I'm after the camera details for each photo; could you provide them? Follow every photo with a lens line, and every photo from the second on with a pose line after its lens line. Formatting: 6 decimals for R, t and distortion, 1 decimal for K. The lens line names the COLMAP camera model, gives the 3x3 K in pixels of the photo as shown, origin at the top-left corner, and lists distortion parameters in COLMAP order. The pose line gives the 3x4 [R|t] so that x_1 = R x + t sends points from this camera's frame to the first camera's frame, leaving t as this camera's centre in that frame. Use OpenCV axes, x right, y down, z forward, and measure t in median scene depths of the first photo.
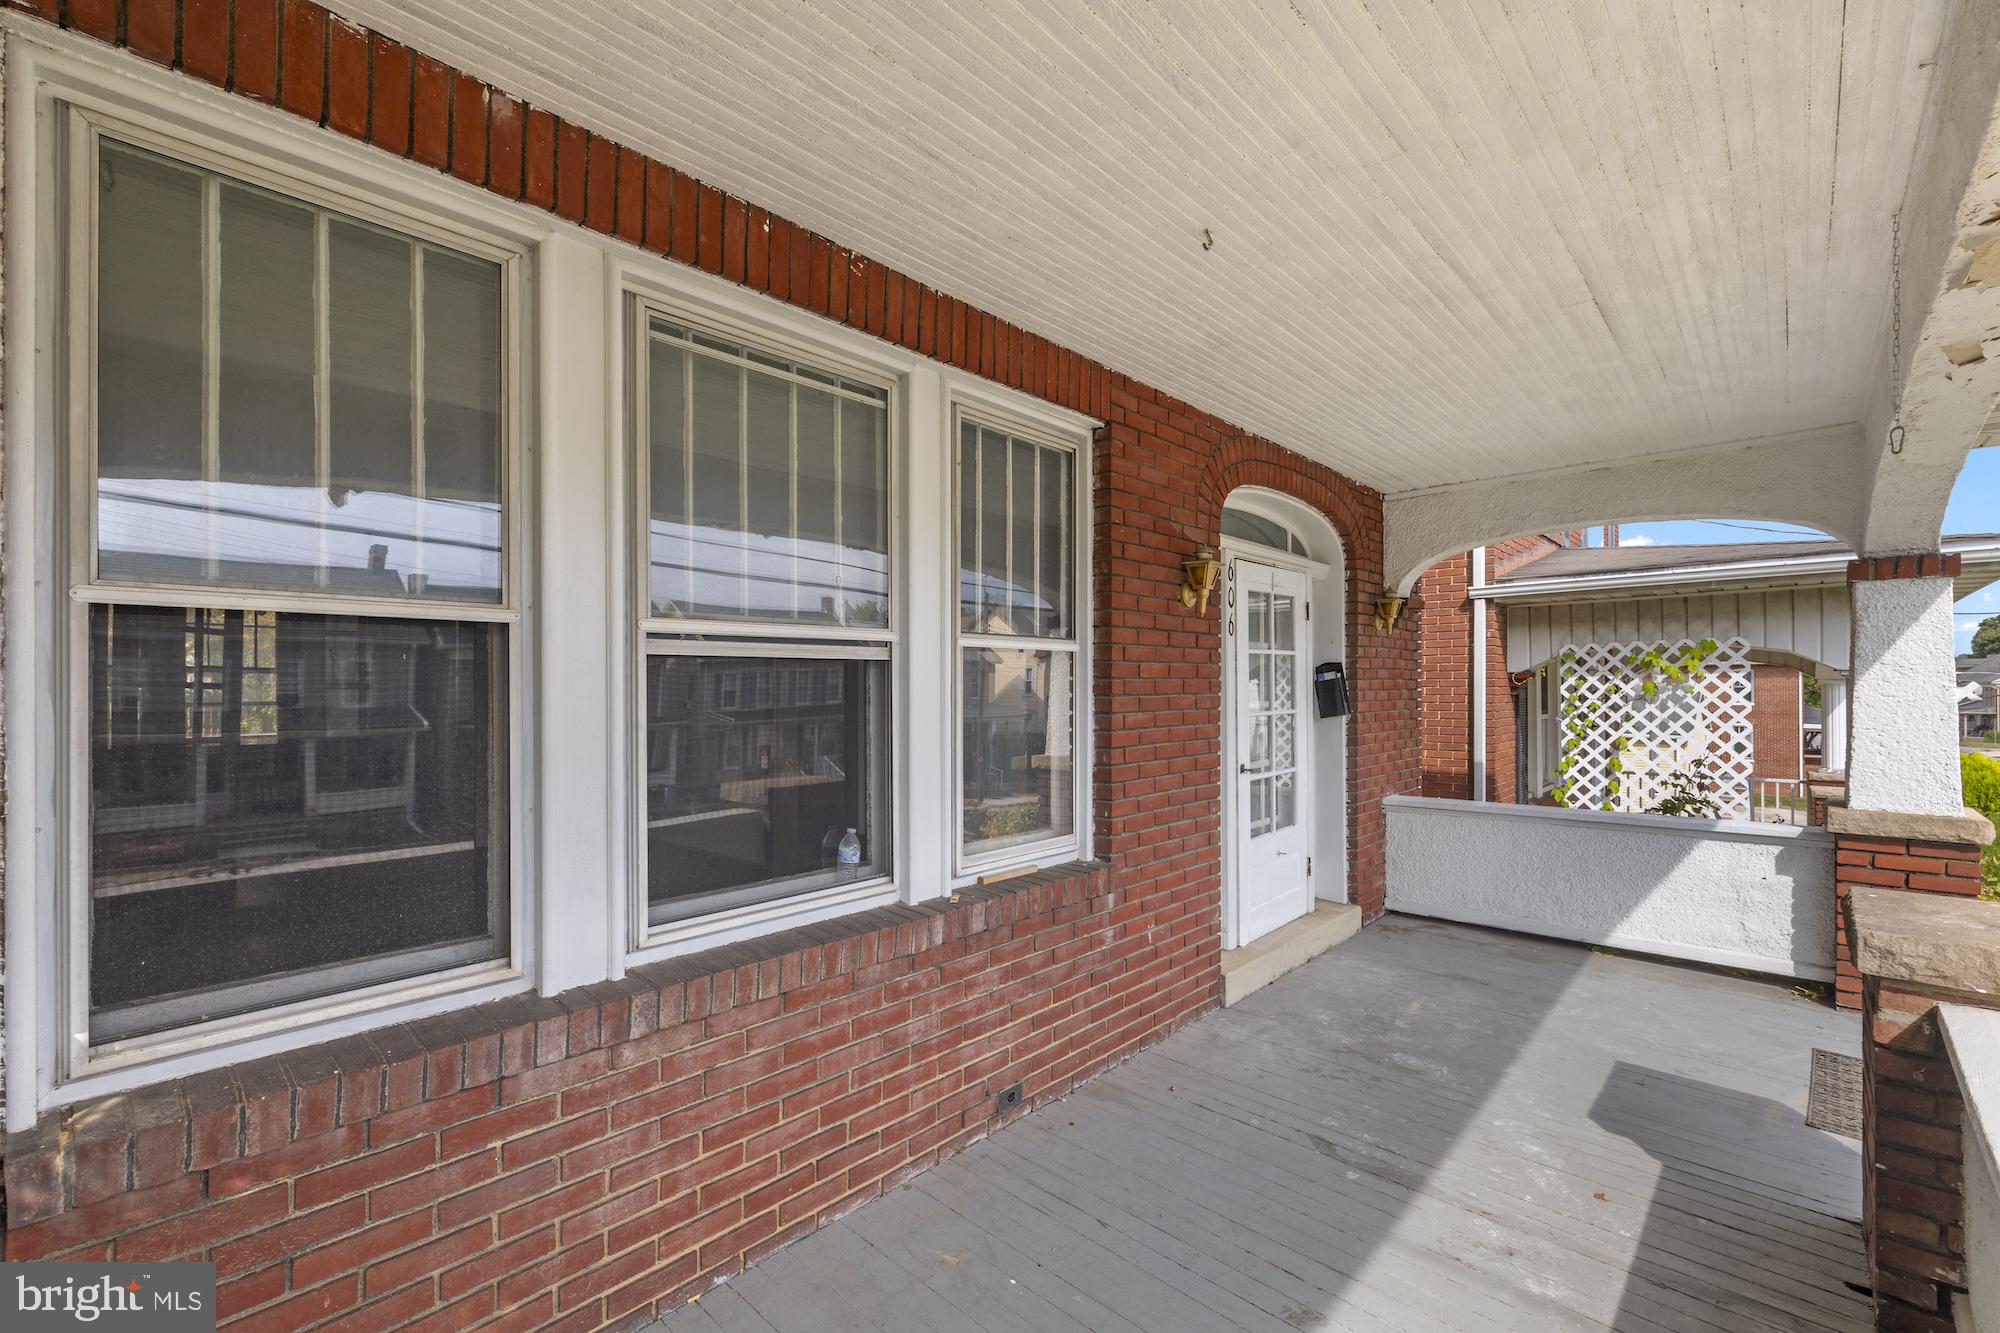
lens RADIAL K [[868.3, 0, 991.5], [0, 868.3, 684.6], [0, 0, 1]] dist [0.000851, -0.000025]
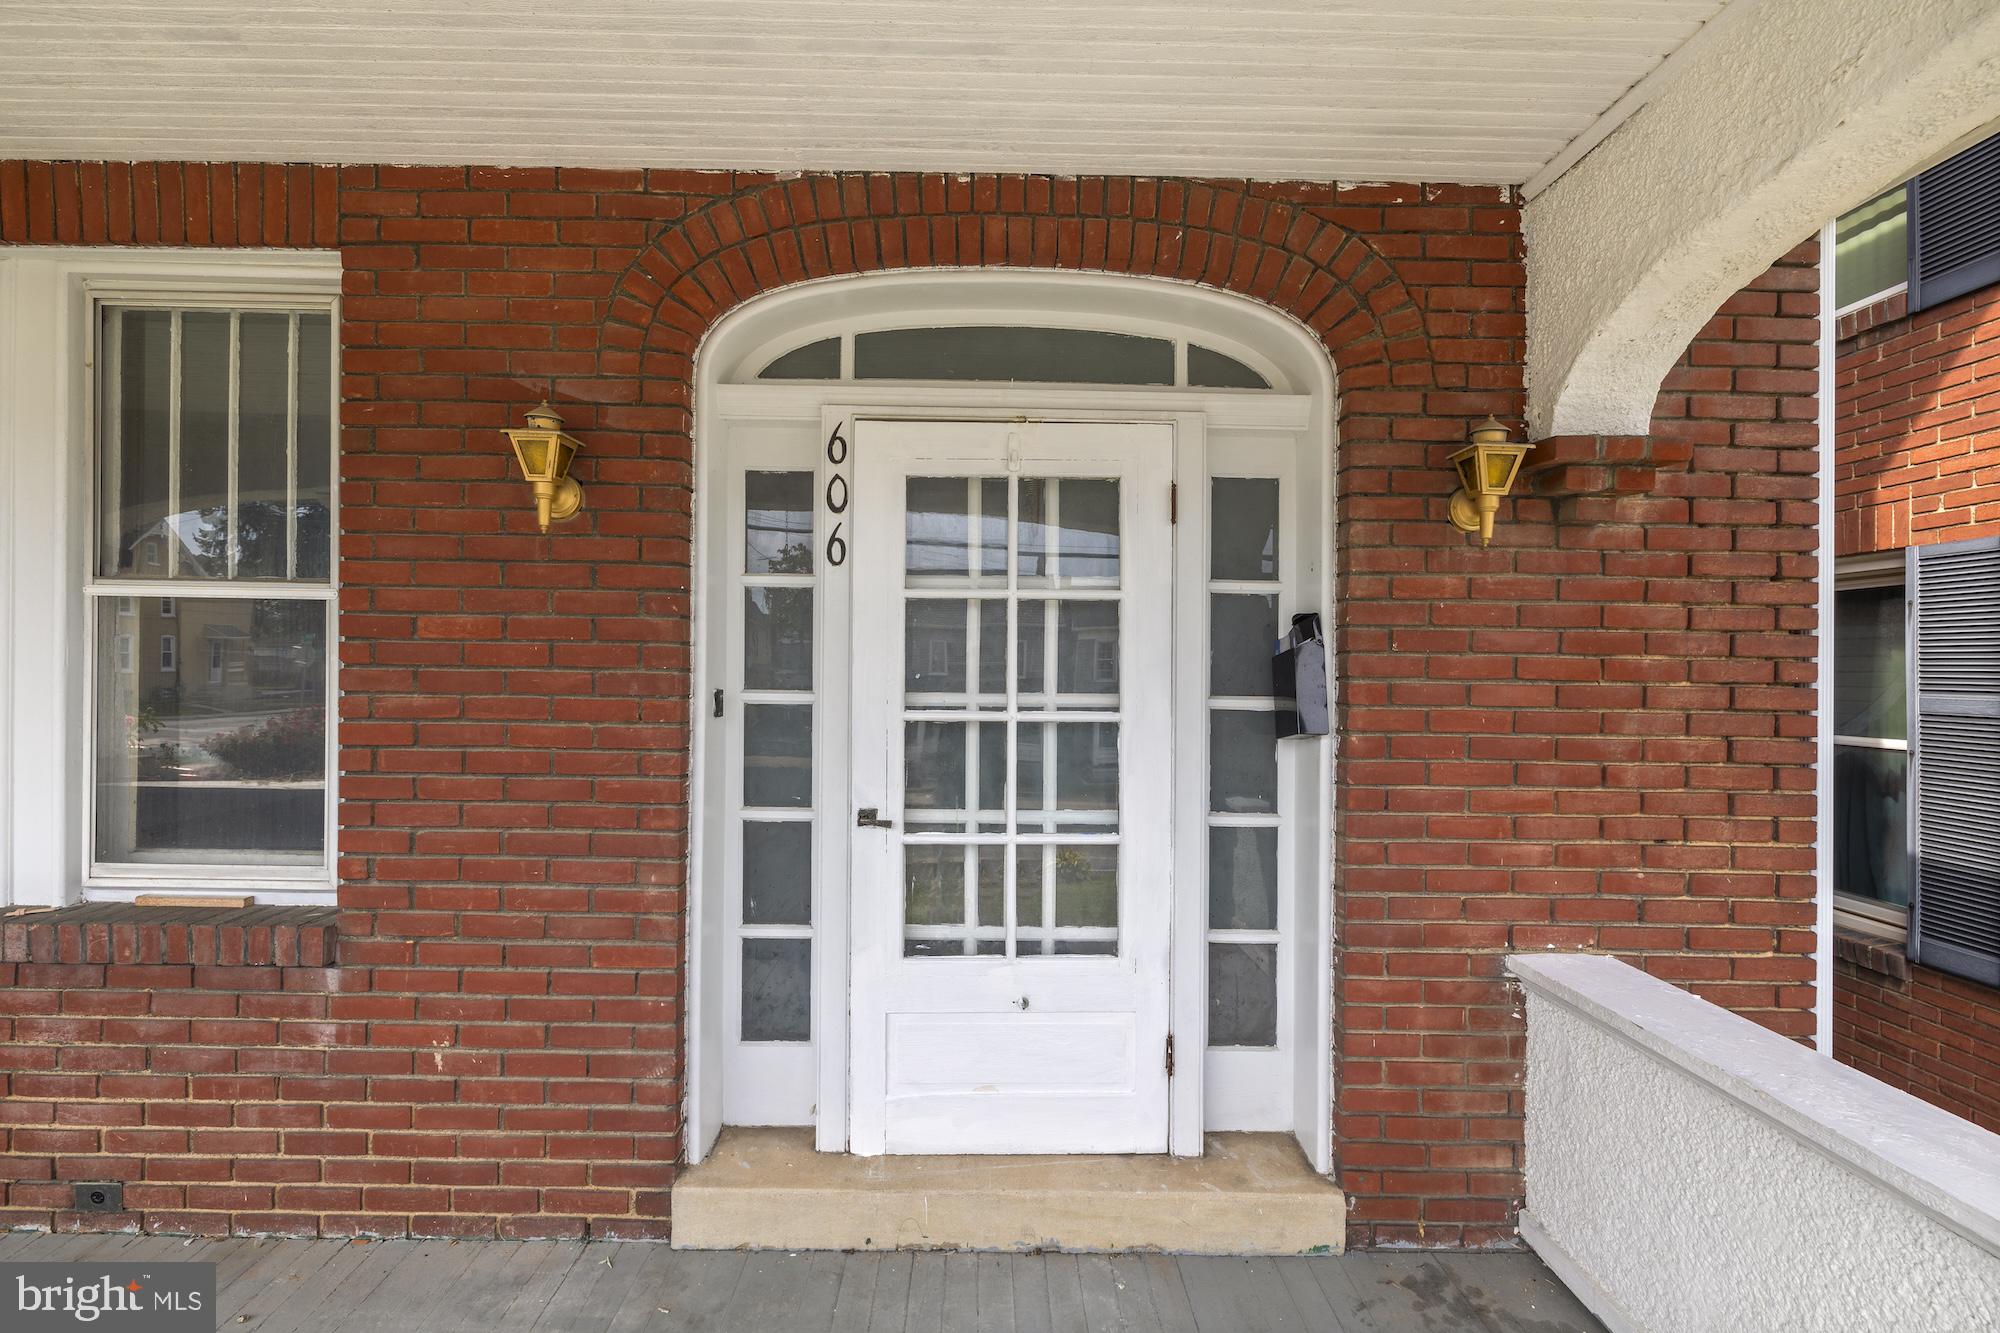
lens RADIAL K [[846.0, 0, 995.5], [0, 846.0, 653.4], [0, 0, 1]] dist [0.000107, -0.000297]
pose [[0.684056, 0.009393, -0.729369, 0.877792], [-0.016147, 0.999867, -0.002268, -0.002348], [0.729251, 0.013329, 0.684117, 0.865491]]
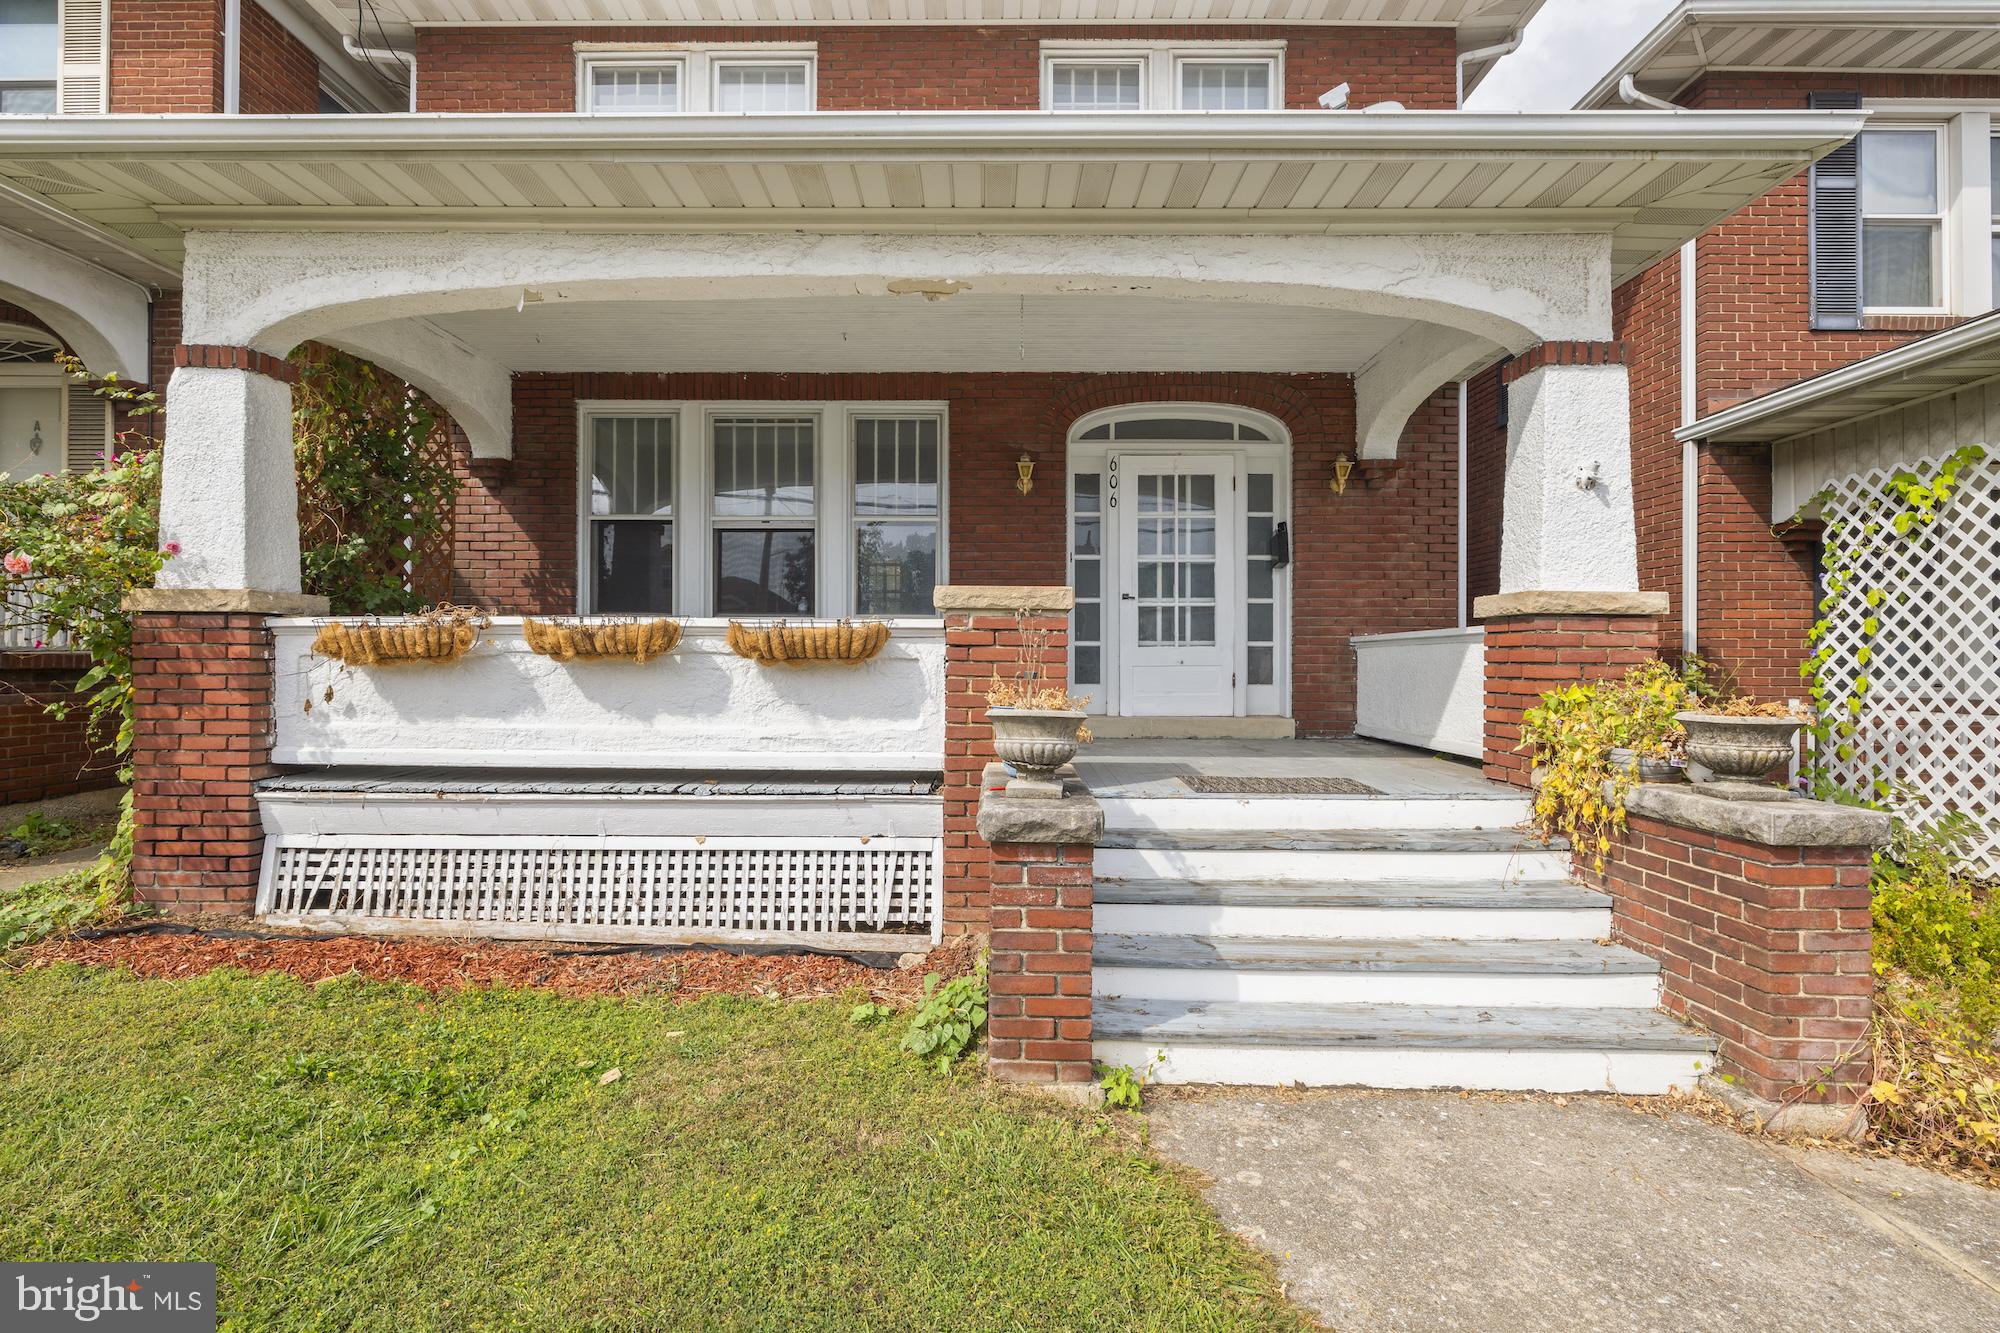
lens RADIAL K [[870.6, 0, 1000.0], [0, 870.6, 666.5], [0, 0, 1]] dist [0.000810, 0.000050]
pose [[0.666206, 0.013882, -0.745639, 1.546137], [-0.007605, 0.999901, 0.011821, 0.247209], [0.745729, -0.002205, 0.666246, -0.189923]]
